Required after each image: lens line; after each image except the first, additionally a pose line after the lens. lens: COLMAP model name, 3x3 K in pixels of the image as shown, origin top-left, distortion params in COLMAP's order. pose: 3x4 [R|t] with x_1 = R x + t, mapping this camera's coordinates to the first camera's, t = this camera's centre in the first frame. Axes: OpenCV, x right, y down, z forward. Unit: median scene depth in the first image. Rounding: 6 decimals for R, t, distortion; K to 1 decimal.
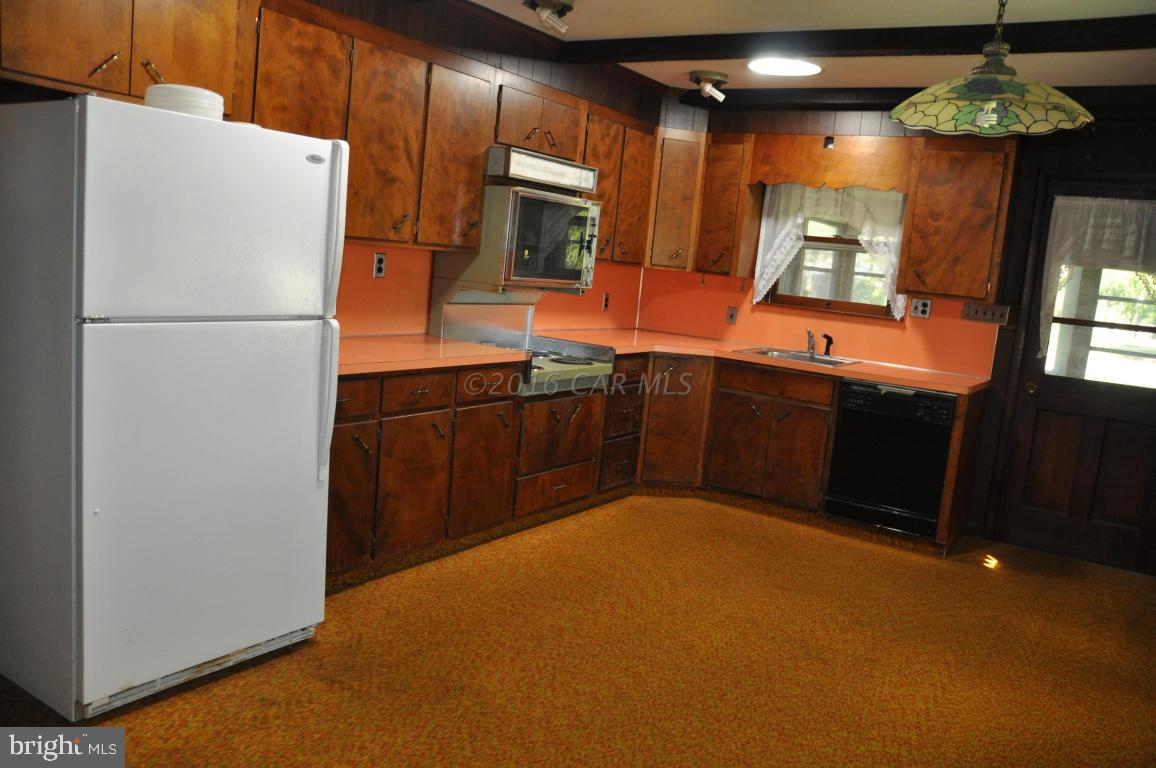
lens RADIAL K [[911.9, 0, 578.0], [0, 911.9, 384.0], [0, 0, 1]] dist [-0.151021, 0.150210]
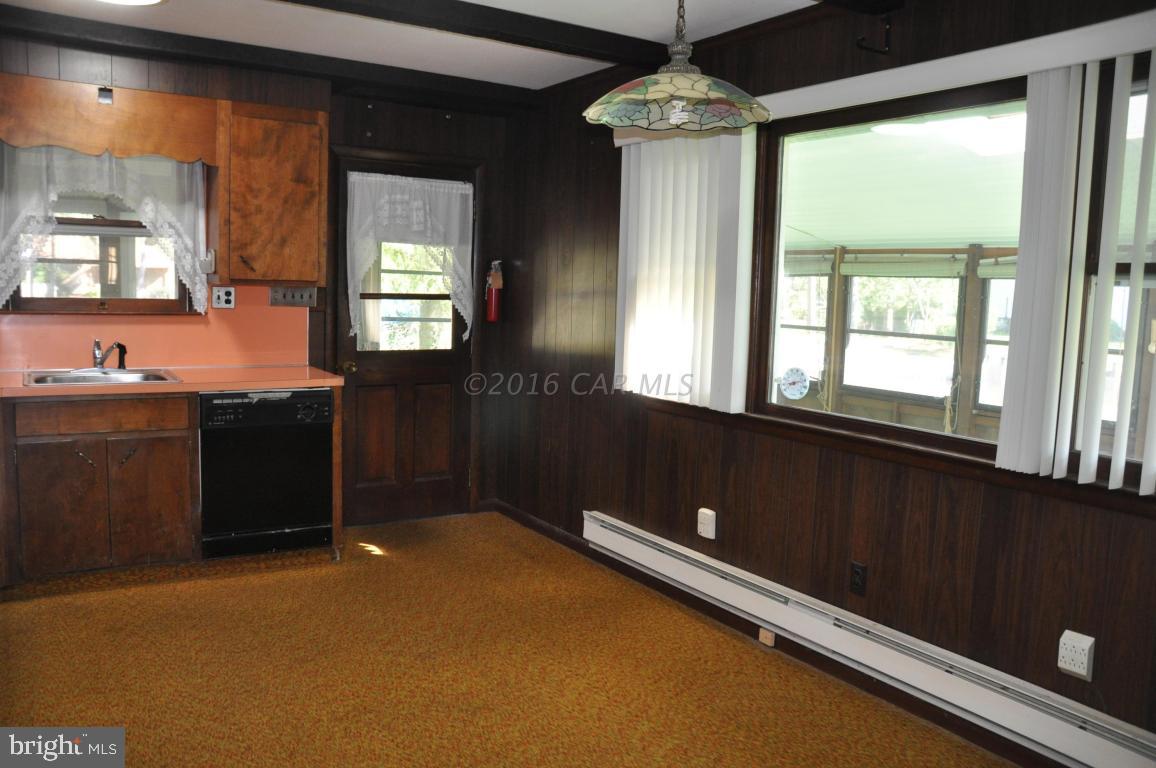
lens RADIAL K [[911.9, 0, 578.0], [0, 911.9, 384.0], [0, 0, 1]] dist [-0.151021, 0.150210]
pose [[0.411254, -0.174279, 0.894705, -0.288498], [0.133004, 0.982520, 0.130249, -0.074772], [-0.901765, 0.065434, 0.427245, 0.346165]]
